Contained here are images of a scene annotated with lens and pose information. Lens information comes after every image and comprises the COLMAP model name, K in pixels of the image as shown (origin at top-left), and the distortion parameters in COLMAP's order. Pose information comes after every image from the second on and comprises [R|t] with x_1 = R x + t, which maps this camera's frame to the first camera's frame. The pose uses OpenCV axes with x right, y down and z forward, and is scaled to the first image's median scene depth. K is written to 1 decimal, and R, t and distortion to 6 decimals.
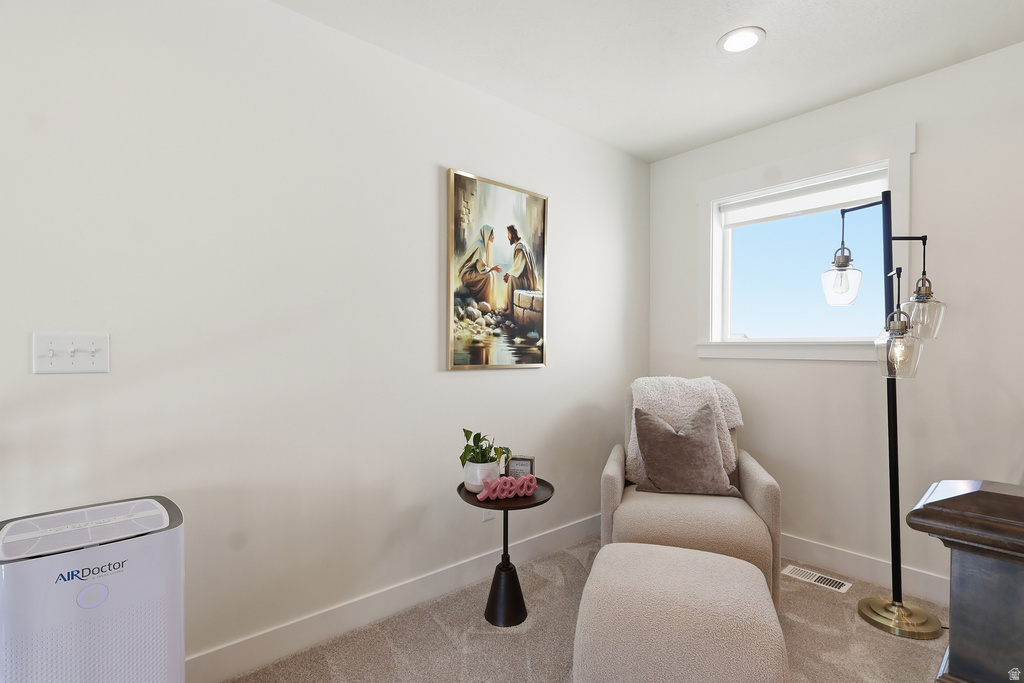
lens RADIAL K [[486.1, 0, 507.9], [0, 486.1, 349.4], [0, 0, 1]] dist [-0.002472, 0.000125]
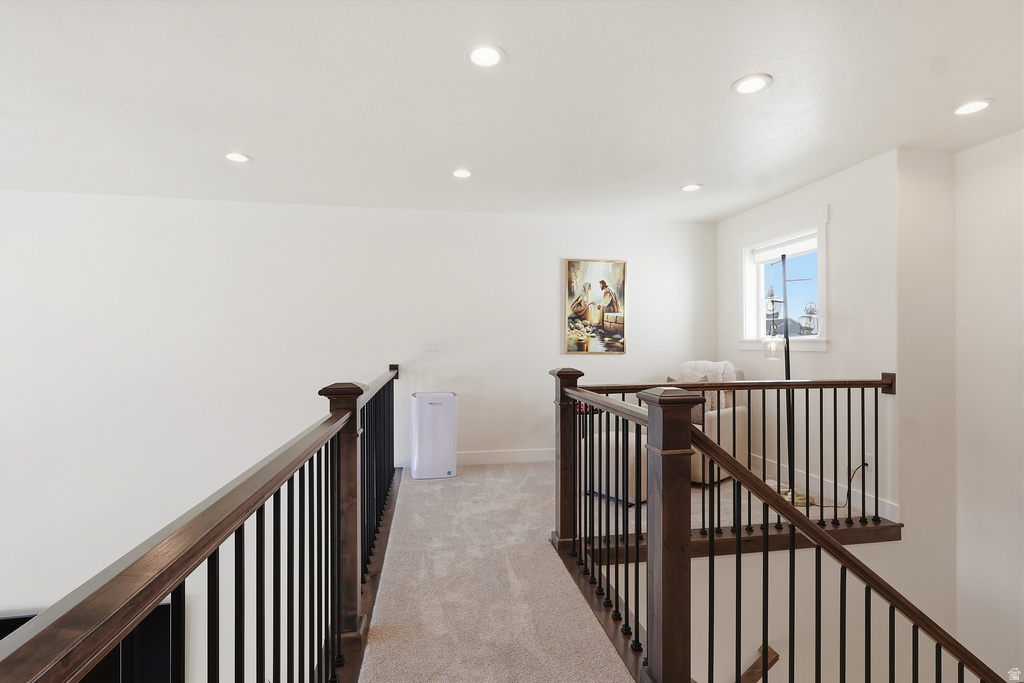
lens RADIAL K [[486.1, 0, 513.5], [0, 486.1, 341.5], [0, 0, 1]] dist [-0.002472, 0.000125]
pose [[0.853777, -0.002295, -0.520634, 0.725152], [-0.003305, 0.999946, -0.009829, 0.009974], [0.520628, 0.010112, 0.853724, -0.850978]]
